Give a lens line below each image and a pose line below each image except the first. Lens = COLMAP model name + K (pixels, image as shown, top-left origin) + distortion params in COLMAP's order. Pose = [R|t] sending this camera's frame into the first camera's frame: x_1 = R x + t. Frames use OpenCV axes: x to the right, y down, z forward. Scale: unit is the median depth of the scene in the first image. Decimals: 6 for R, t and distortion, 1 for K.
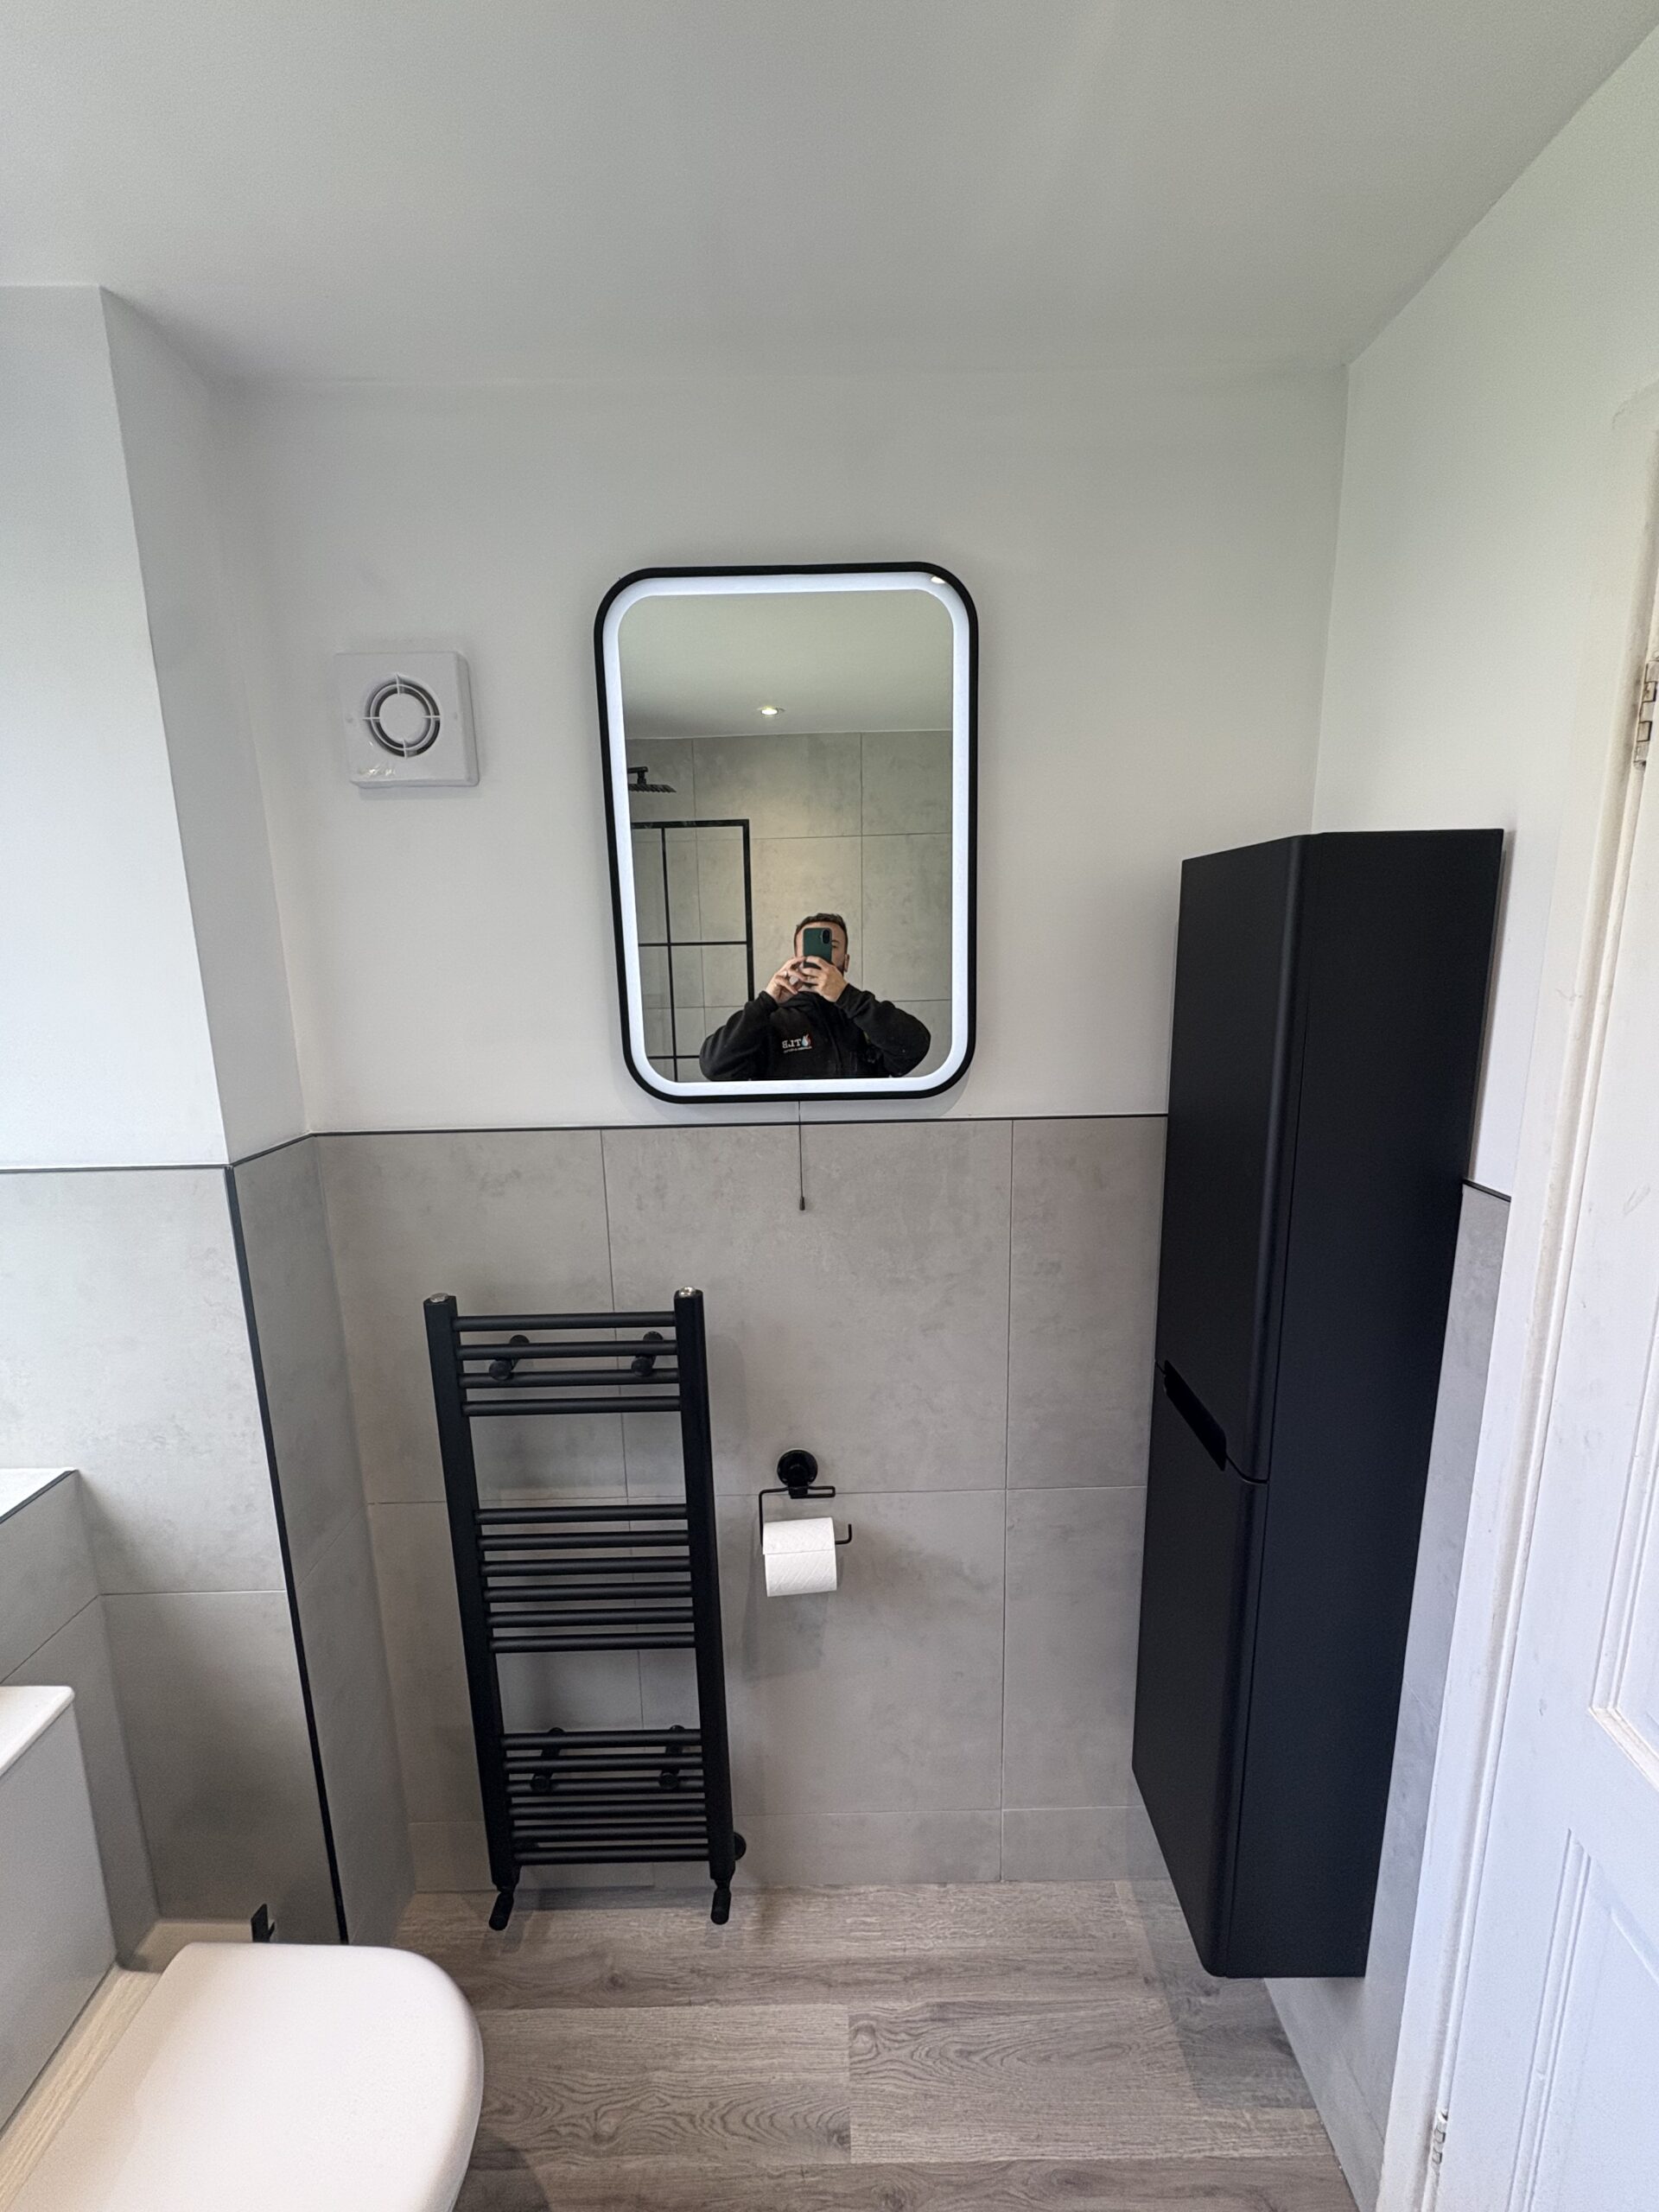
lens RADIAL K [[875.7, 0, 829.5], [0, 875.7, 1106.0], [0, 0, 1]] dist [0.000460, 0.000399]
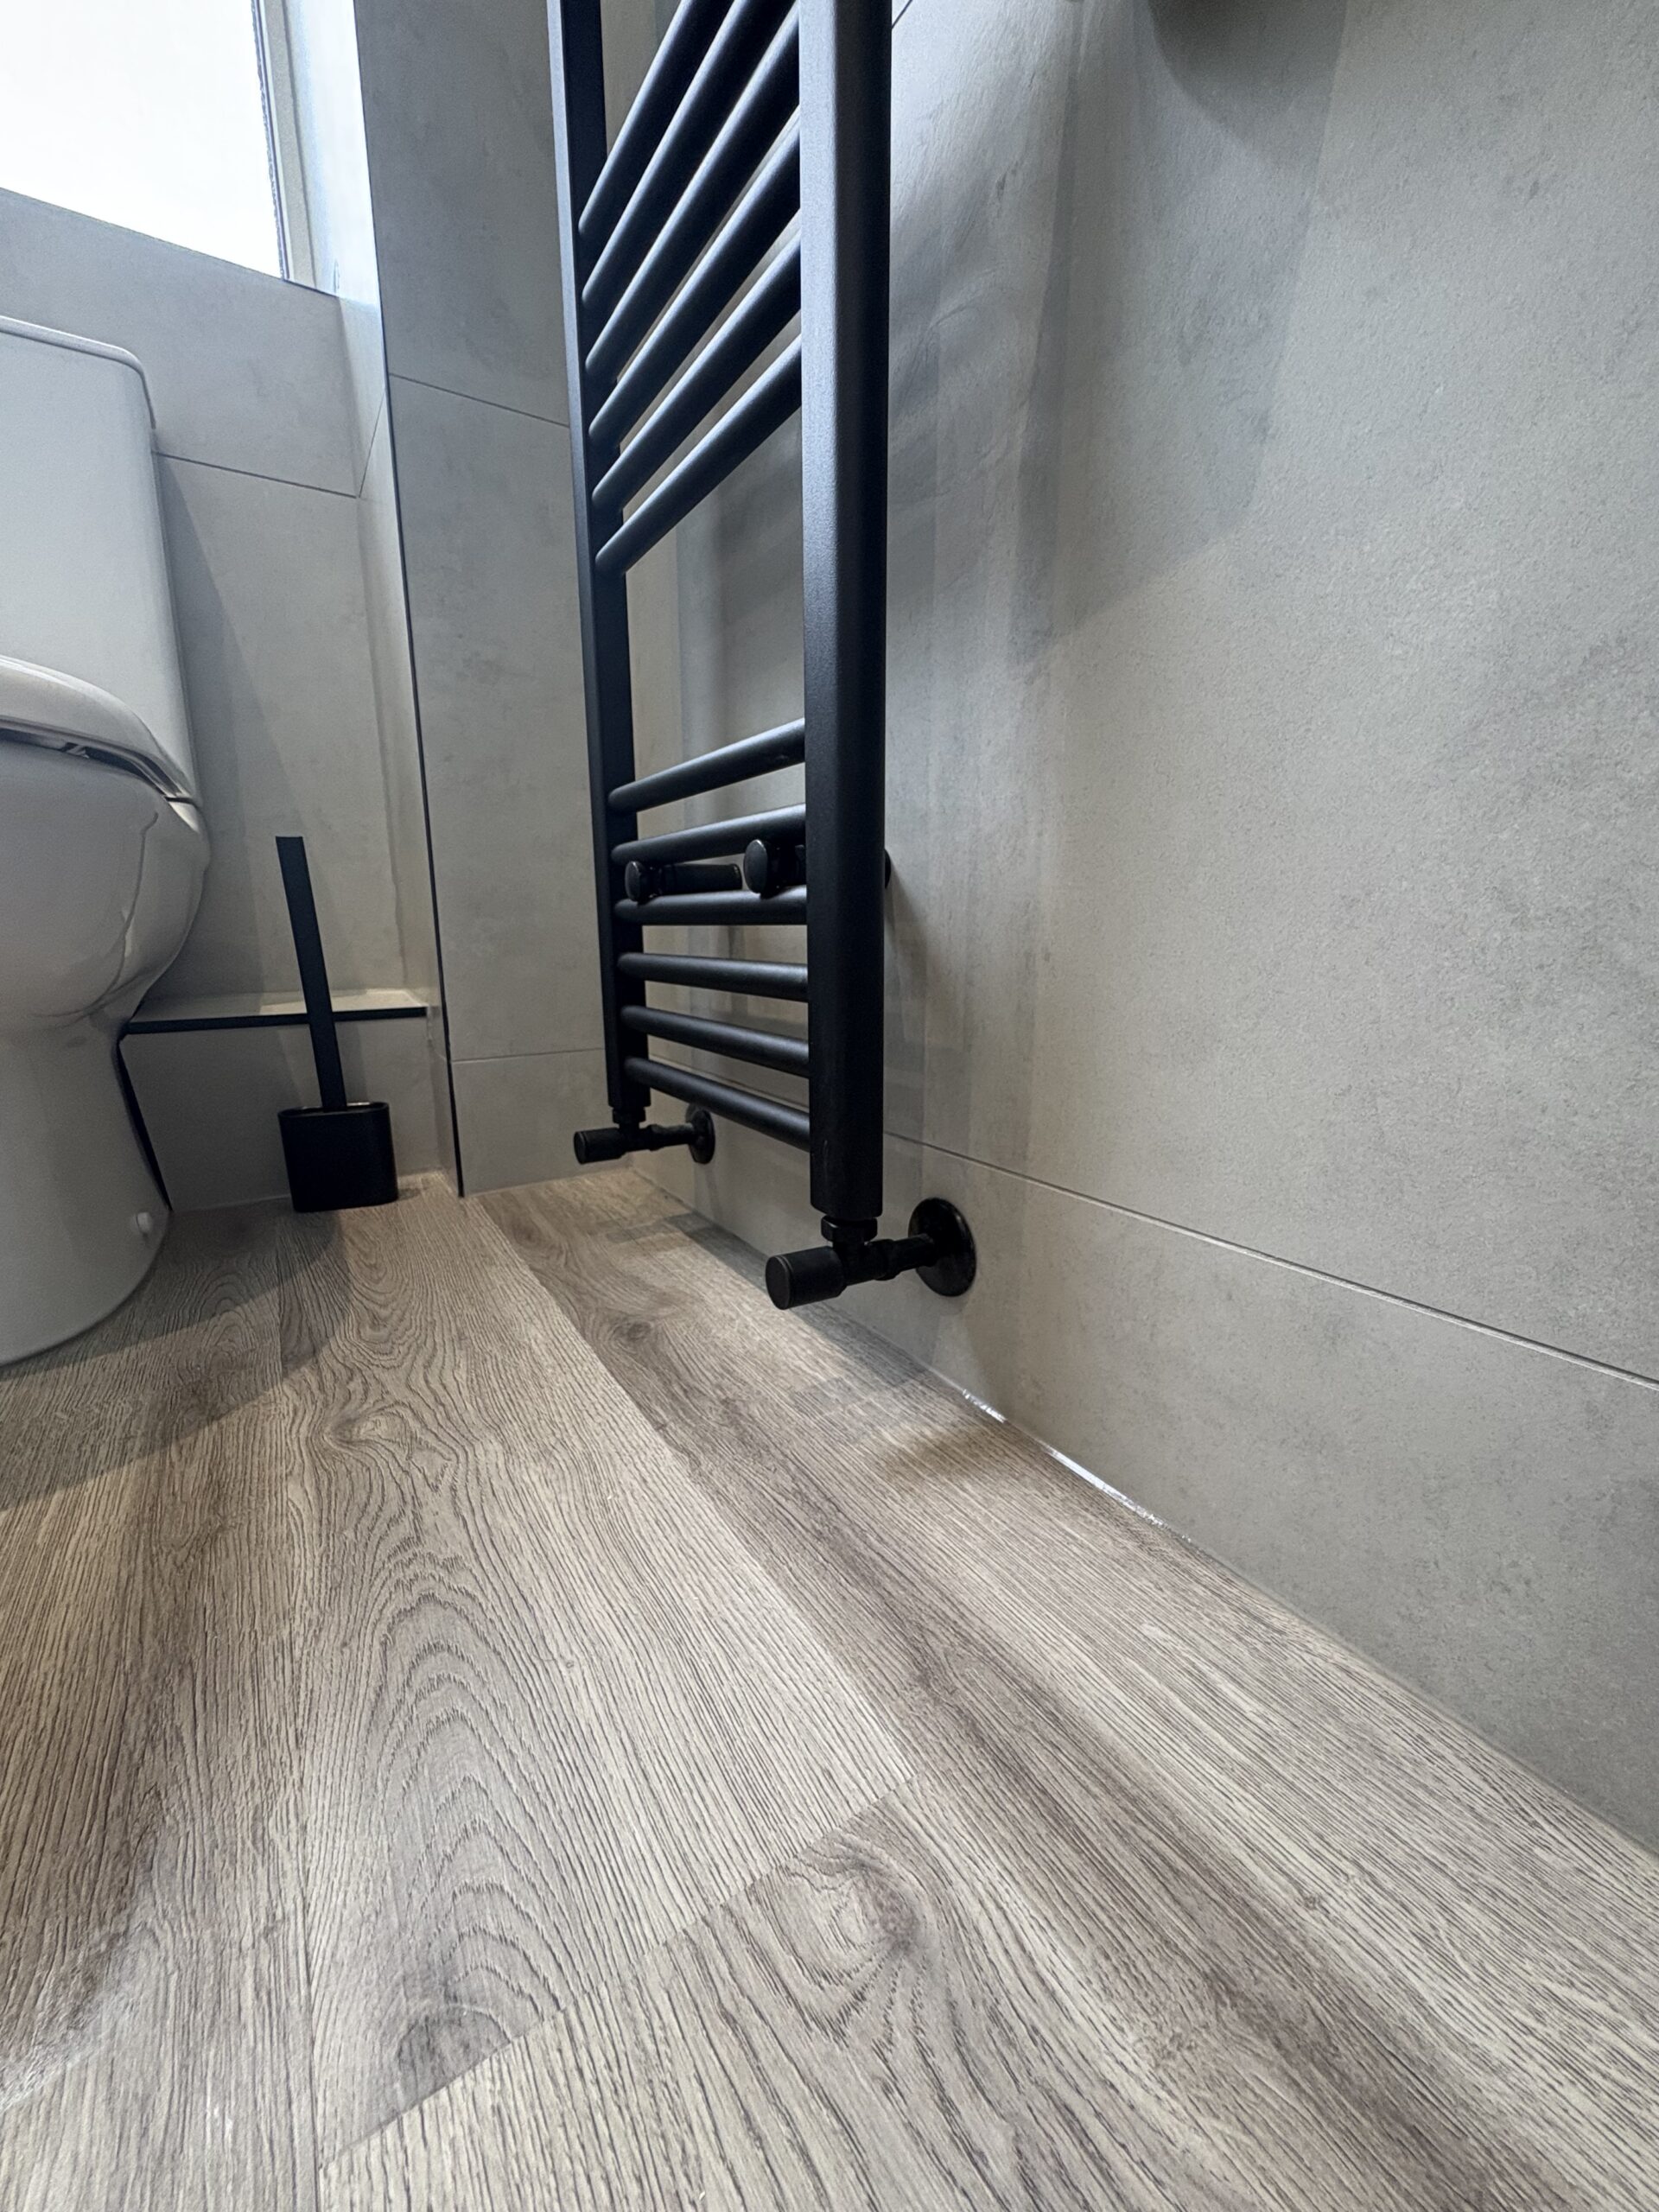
lens RADIAL K [[875.7, 0, 829.5], [0, 875.7, 1106.0], [0, 0, 1]] dist [0.000460, 0.000399]
pose [[0.532658, 0.188486, -0.825075, 0.165236], [-0.160759, 0.979669, 0.120018, 0.875343], [0.830922, 0.068709, 0.552130, 0.886250]]
